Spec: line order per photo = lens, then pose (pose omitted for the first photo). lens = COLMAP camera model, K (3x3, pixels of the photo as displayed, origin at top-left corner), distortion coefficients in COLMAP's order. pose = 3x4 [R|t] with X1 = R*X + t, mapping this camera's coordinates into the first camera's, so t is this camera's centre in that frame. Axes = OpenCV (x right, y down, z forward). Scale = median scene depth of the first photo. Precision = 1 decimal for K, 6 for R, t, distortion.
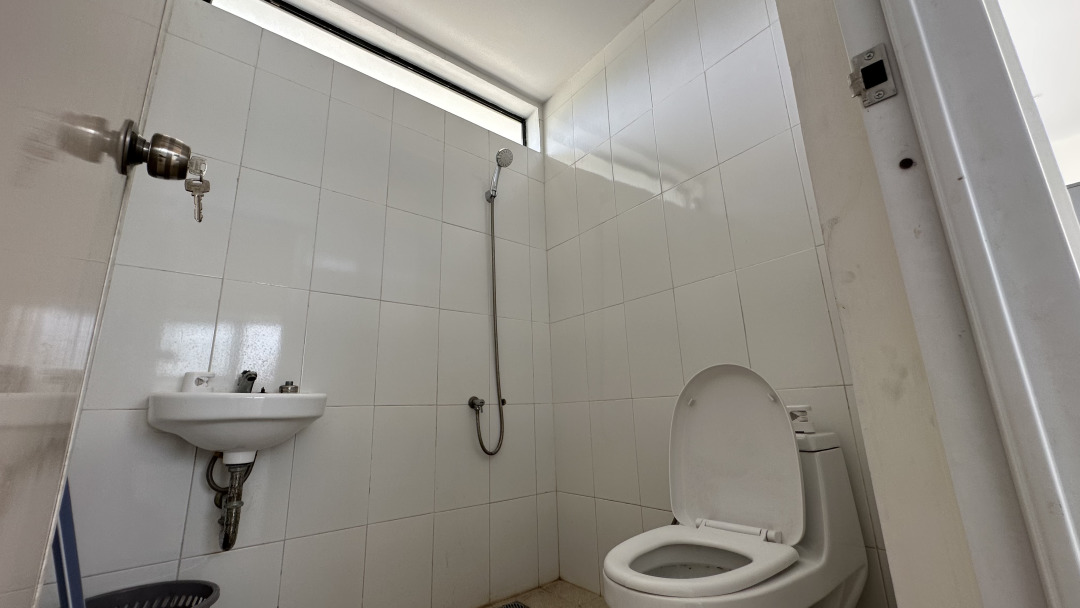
lens RADIAL K [[433.4, 0, 541.2], [0, 433.4, 303.6], [0, 0, 1]] dist [-0.003967, 0.000958]
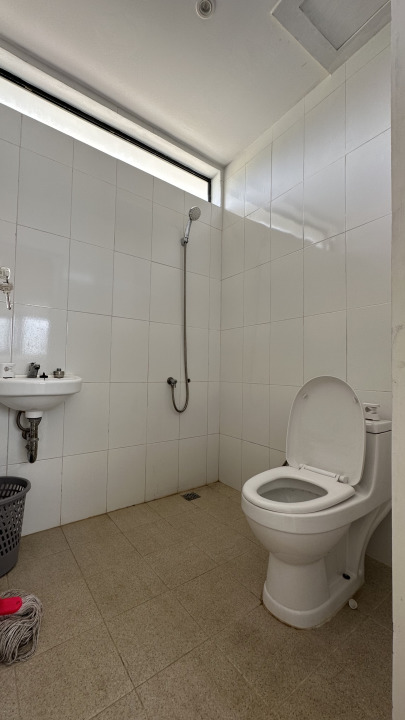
lens RADIAL K [[289.0, 0, 202.3], [0, 289.0, 361.1], [0, 0, 1]] dist [-0.003967, 0.000958]
pose [[0.998061, 0.048374, -0.039172, 0.001022], [-0.039054, 0.976688, 0.211081, -0.113731], [0.048469, -0.209142, 0.976683, -0.039548]]
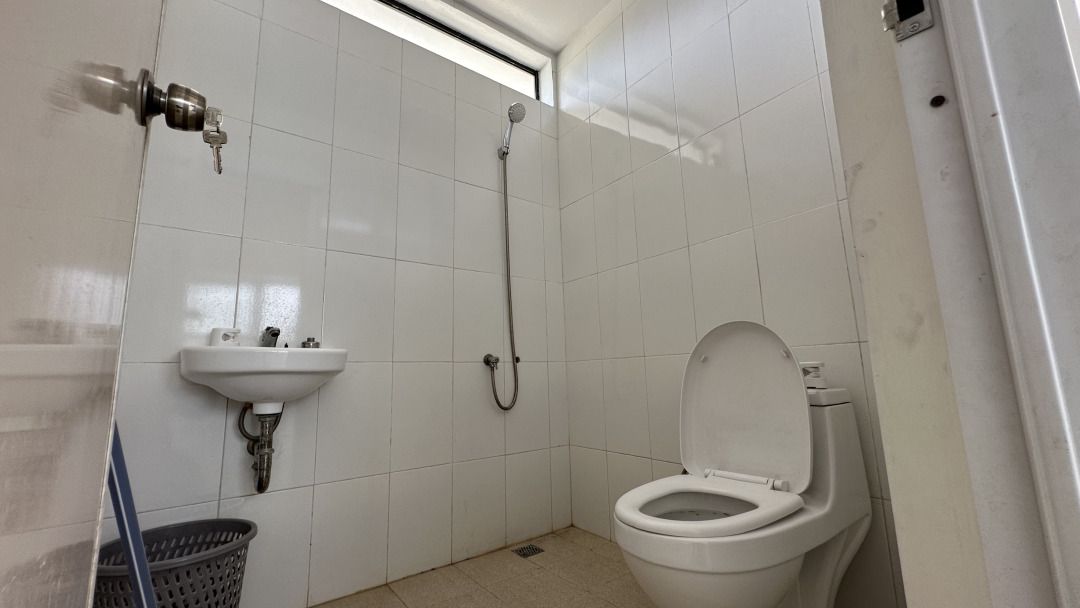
lens RADIAL K [[433.4, 0, 540.6], [0, 433.4, 303.7], [0, 0, 1]] dist [-0.003967, 0.000958]
pose [[0.999533, 0.000124, -0.030564, -0.002189], [0.002512, 0.996274, 0.086203, 0.012739], [0.030461, -0.086239, 0.995809, -0.006585]]
